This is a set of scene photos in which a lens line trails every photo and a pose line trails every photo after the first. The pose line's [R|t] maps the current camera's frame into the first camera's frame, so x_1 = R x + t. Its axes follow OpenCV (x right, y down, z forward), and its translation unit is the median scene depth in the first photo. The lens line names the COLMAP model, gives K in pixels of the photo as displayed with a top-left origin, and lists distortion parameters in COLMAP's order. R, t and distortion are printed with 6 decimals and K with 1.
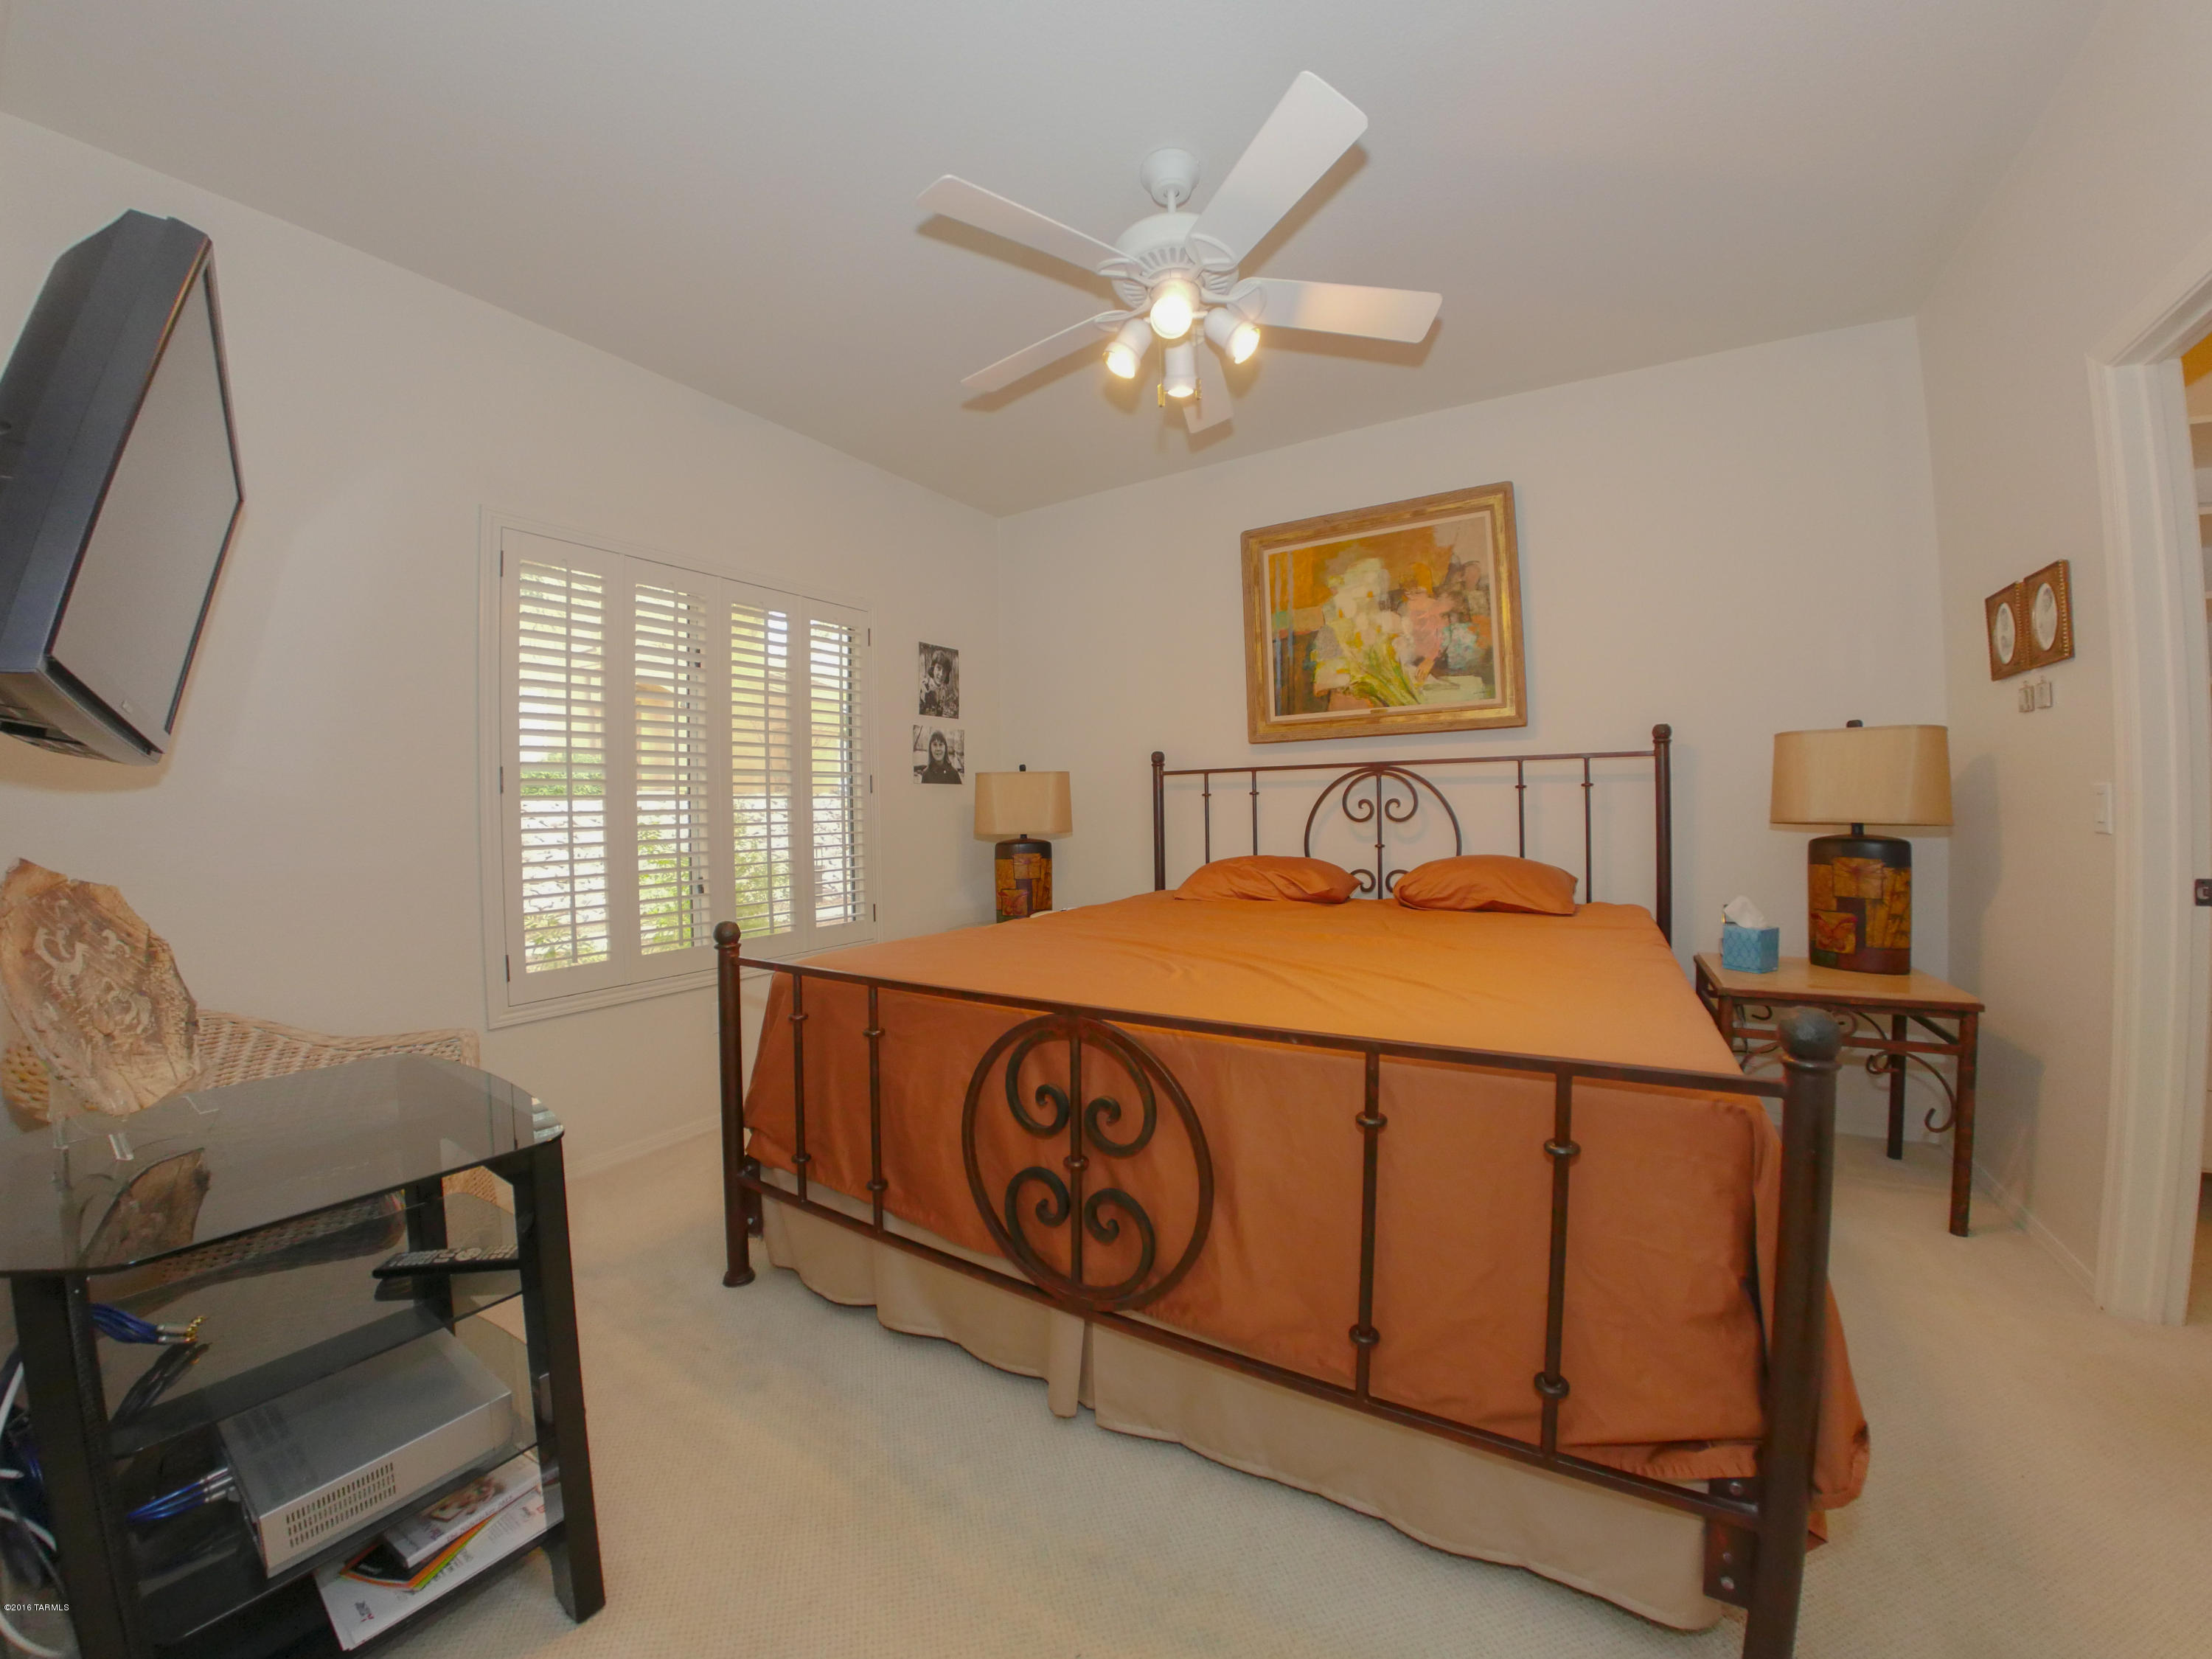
lens RADIAL K [[803.3, 0, 1106.6], [0, 803.3, 851.6], [0, 0, 1]] dist [-0.128237, 0.032954]
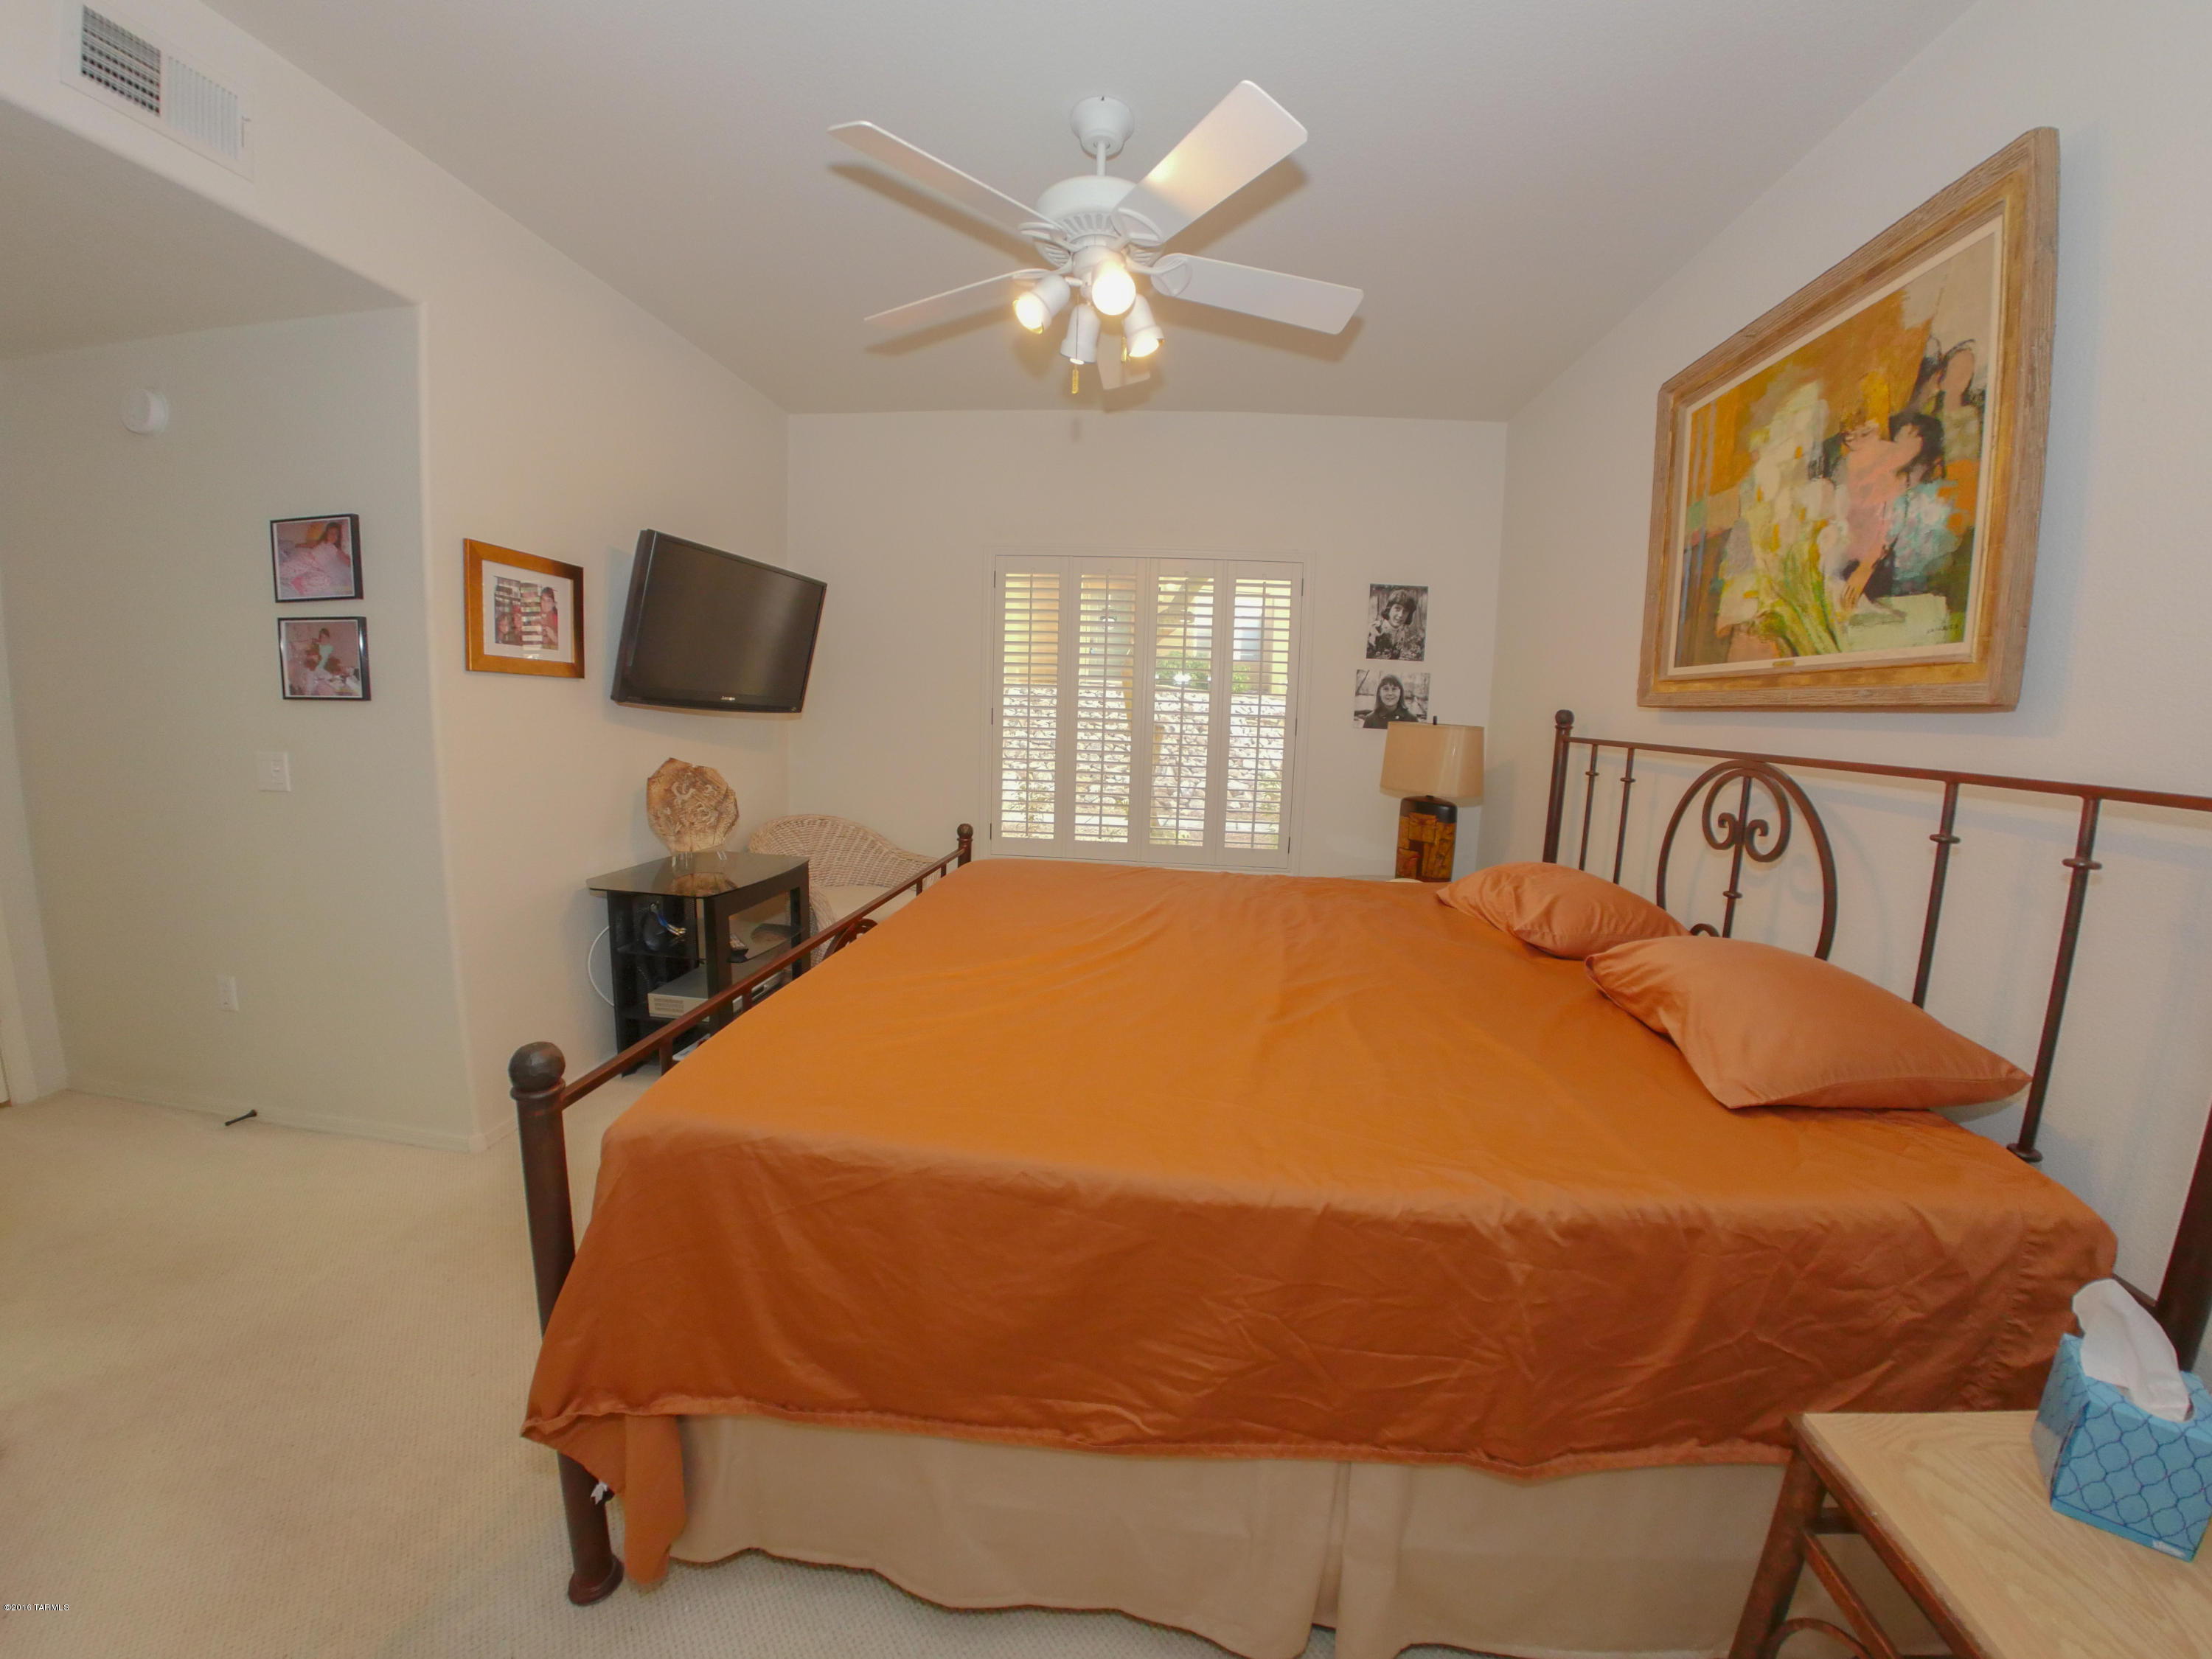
lens RADIAL K [[822.7, 0, 1179.1], [0, 822.7, 808.0], [0, 0, 1]] dist [-0.093903, 0.018888]
pose [[0.466540, 0.152915, -0.871182, 0.636642], [-0.091009, 0.988014, 0.124684, -0.105057], [0.879805, 0.021115, 0.474865, 0.351478]]
